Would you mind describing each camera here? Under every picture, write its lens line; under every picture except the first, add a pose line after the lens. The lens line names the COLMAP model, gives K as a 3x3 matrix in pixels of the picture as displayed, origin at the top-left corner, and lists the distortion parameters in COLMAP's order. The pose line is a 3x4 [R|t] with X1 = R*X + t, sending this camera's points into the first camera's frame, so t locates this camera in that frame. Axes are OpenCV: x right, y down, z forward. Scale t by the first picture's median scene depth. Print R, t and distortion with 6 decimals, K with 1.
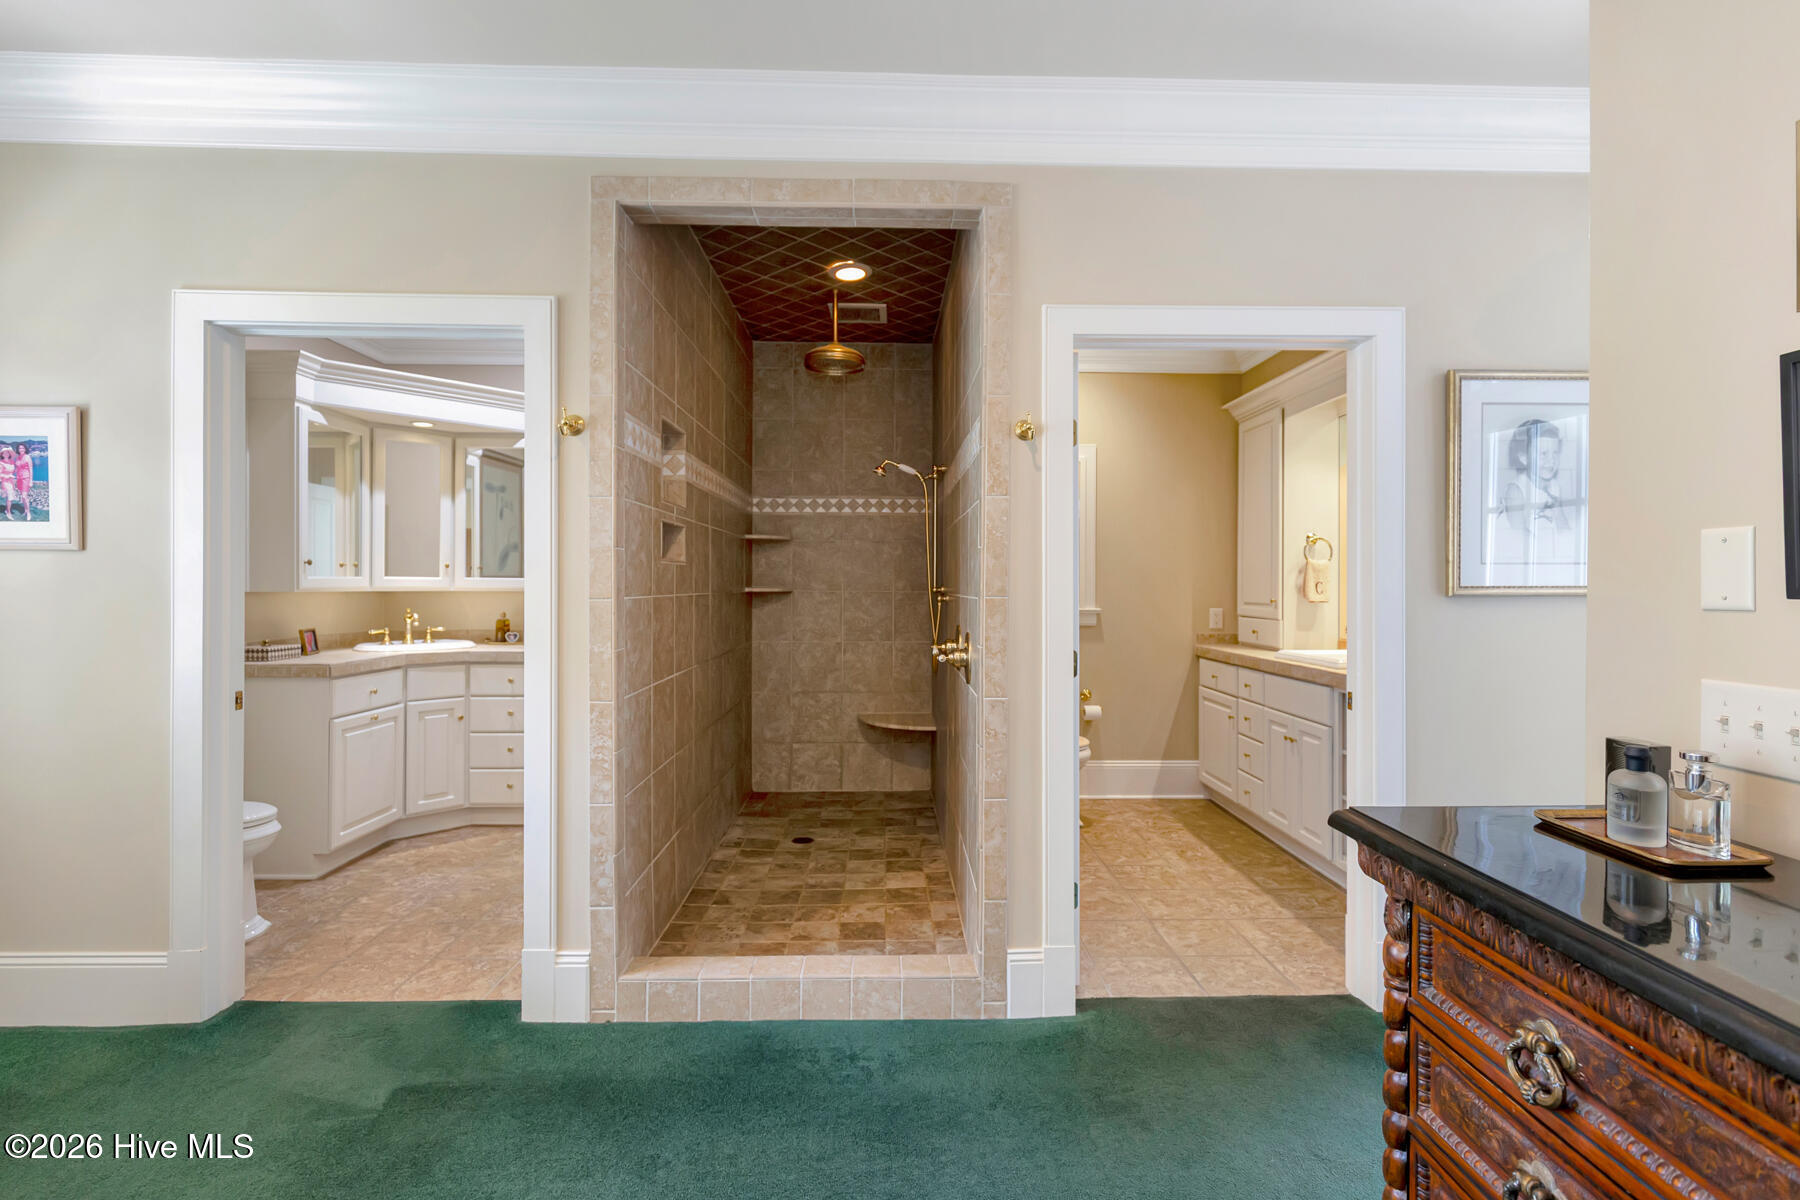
lens RADIAL K [[816.6, 0, 908.1], [0, 816.6, 587.7], [0, 0, 1]] dist [-0.002494, -0.000160]
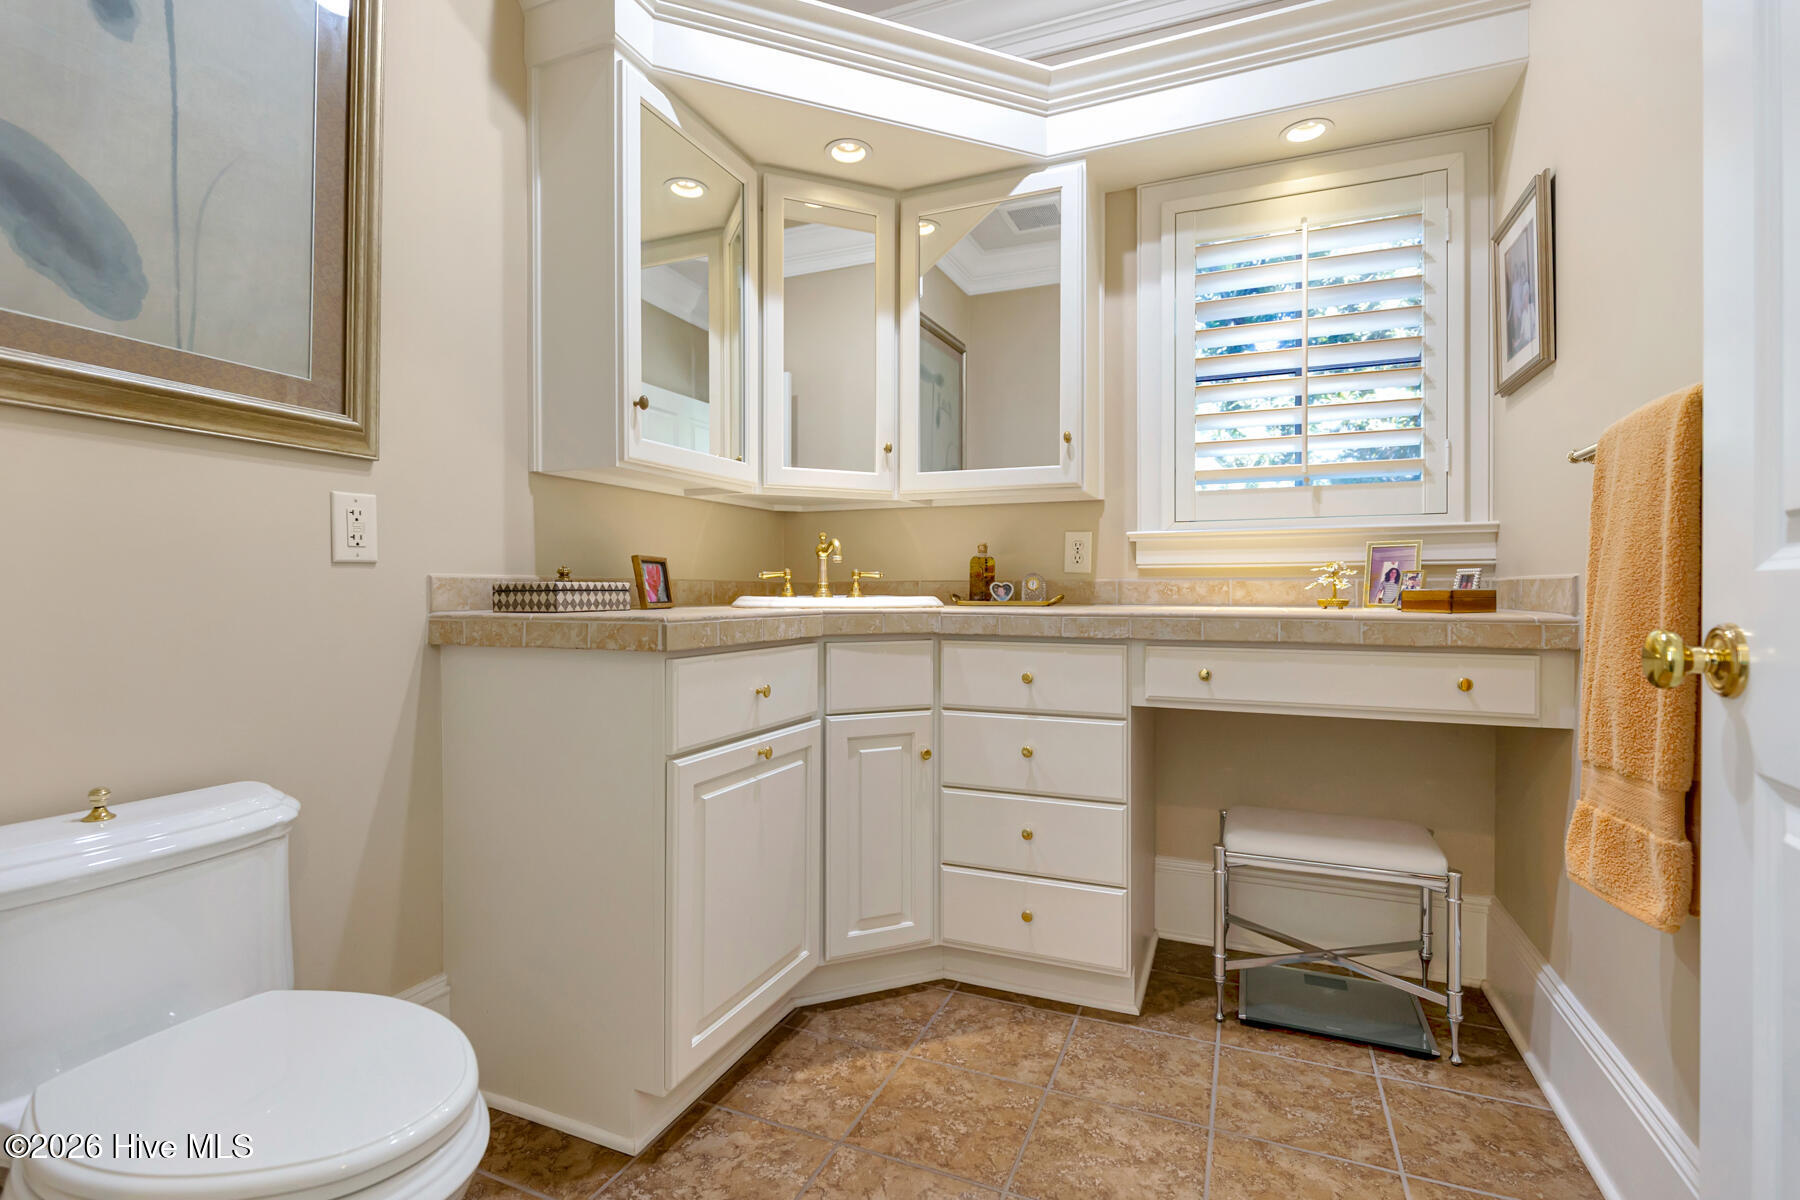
lens RADIAL K [[816.6, 0, 900.7], [0, 816.6, 593.5], [0, 0, 1]] dist [-0.002494, -0.000160]
pose [[0.908169, -0.005794, -0.418563, -0.365729], [0.006123, 0.999981, -0.000556, 0.068336], [0.418558, -0.002058, 0.908188, 0.572426]]
